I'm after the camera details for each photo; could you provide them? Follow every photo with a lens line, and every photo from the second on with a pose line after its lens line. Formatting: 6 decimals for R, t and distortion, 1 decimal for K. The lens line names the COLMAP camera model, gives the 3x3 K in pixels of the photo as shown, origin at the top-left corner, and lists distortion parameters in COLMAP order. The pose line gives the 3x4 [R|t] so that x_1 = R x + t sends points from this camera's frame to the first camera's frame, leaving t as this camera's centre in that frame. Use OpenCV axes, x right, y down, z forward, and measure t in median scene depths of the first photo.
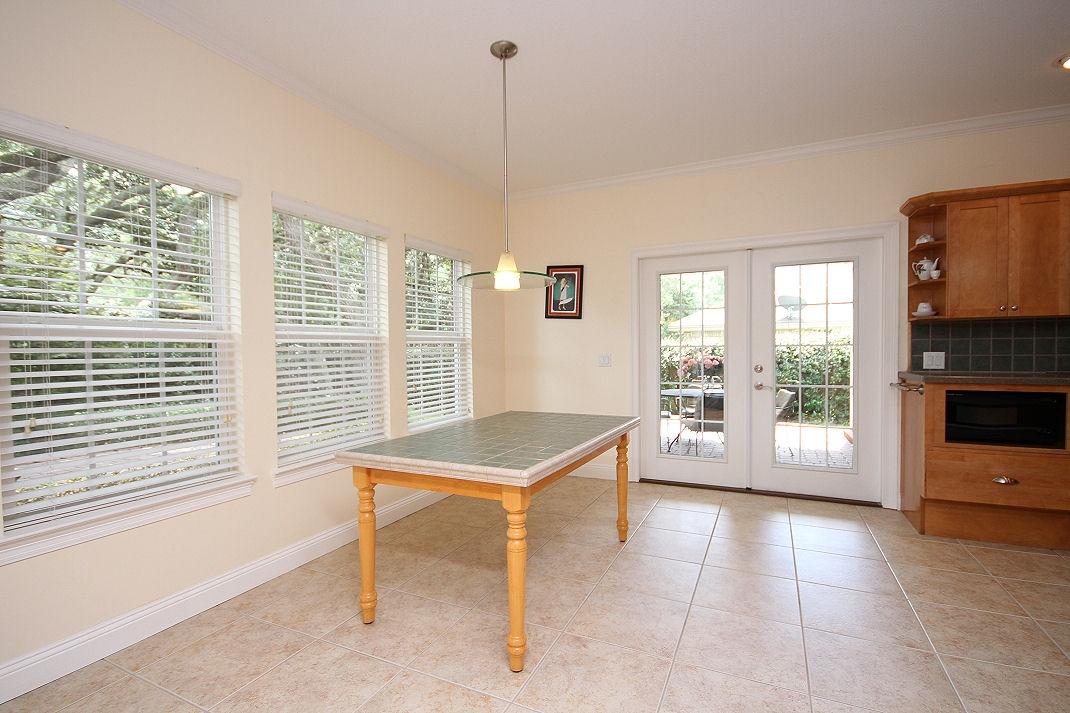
lens RADIAL K [[490.3, 0, 534.6], [0, 490.3, 359.9], [0, 0, 1]] dist [-0.001170, -0.004805]
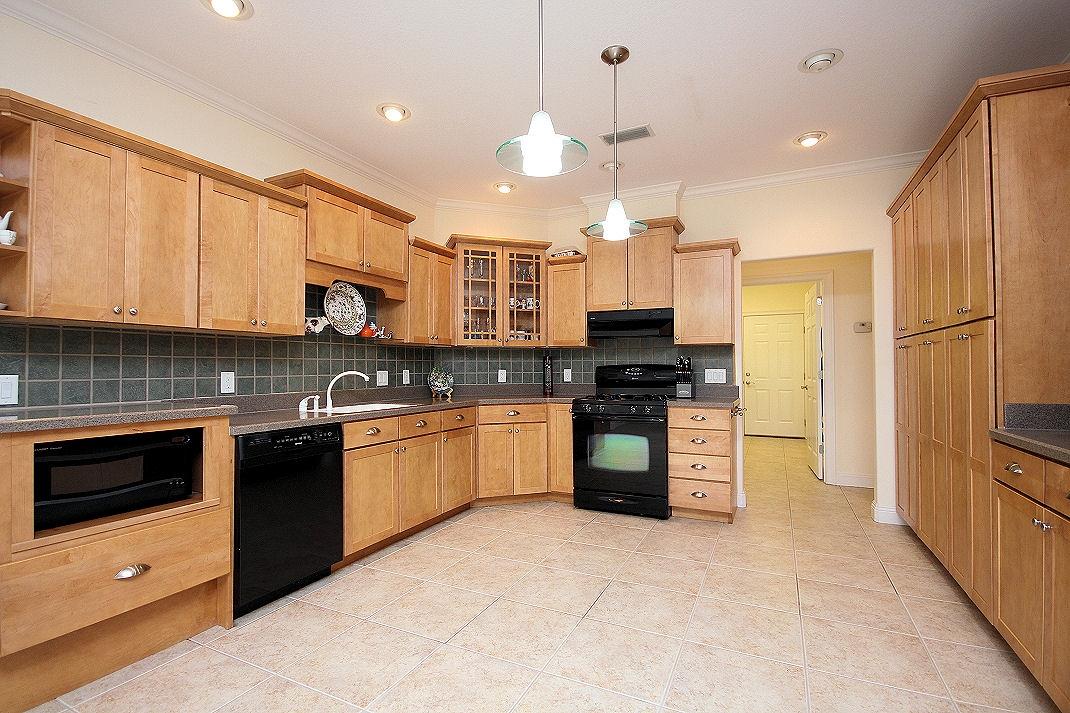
lens RADIAL K [[490.3, 0, 534.6], [0, 490.3, 359.9], [0, 0, 1]] dist [-0.001170, -0.004805]
pose [[0.009319, 0.025395, 0.999634, 0.258307], [0.025390, 0.999349, -0.025624, -0.003669], [-0.999634, 0.025620, 0.008669, 0.373628]]
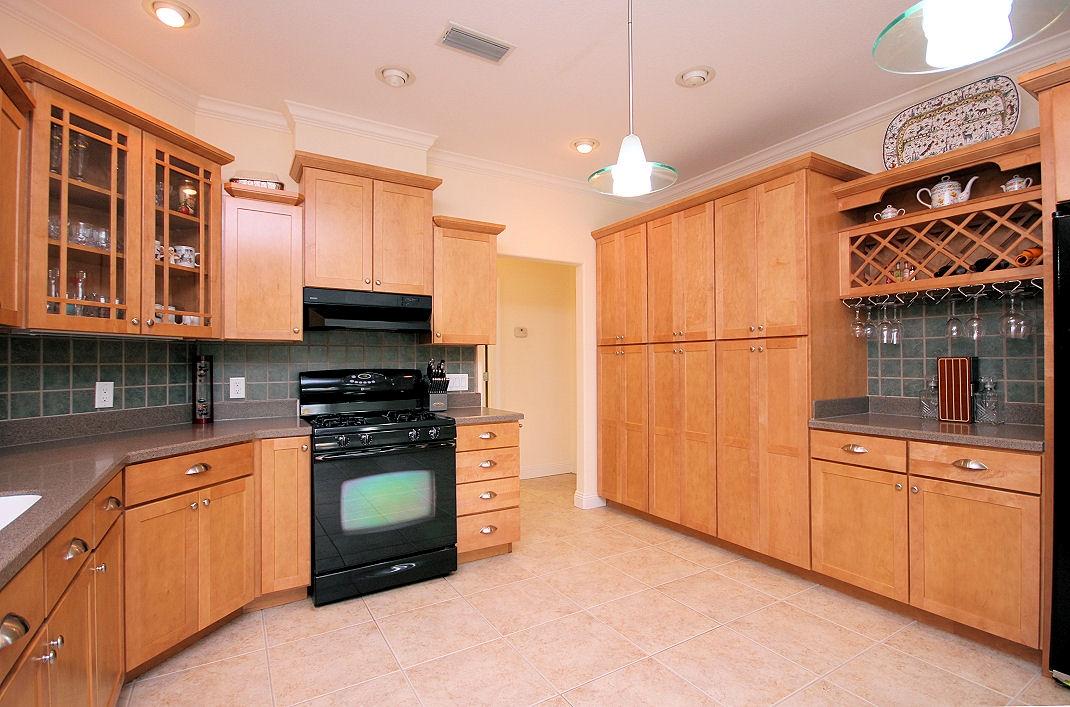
lens RADIAL K [[501.4, 0, 537.2], [0, 501.4, 354.9], [0, 0, 1]] dist [0.001169, -0.000371]
pose [[-0.837174, 0.021485, 0.546515, 0.774883], [0.025203, 0.999682, -0.000694, -0.036040], [-0.546356, 0.013193, -0.837449, 0.730779]]
